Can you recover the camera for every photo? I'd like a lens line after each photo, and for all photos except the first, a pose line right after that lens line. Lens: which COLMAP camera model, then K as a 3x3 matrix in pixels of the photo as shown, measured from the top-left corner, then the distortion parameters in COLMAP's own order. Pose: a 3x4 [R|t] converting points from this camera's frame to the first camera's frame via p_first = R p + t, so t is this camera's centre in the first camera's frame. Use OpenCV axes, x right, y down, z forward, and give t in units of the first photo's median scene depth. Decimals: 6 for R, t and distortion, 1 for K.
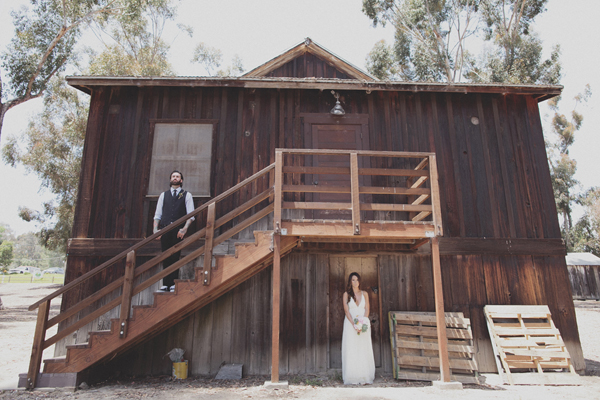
lens RADIAL K [[407.5, 0, 300.0], [0, 407.5, 200.0], [0, 0, 1]] dist [-0.076058, 0.060530]
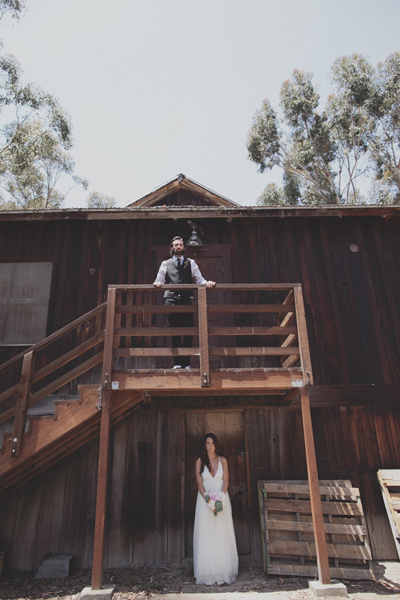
lens RADIAL K [[407.5, 0, 200.0], [0, 407.5, 300.0], [0, 0, 1]] dist [-0.076058, 0.060530]
pose [[0.999394, -0.032252, -0.013094, 0.129795], [0.030552, 0.993011, -0.113998, 0.005411], [0.016679, 0.113529, 0.993395, 0.163595]]
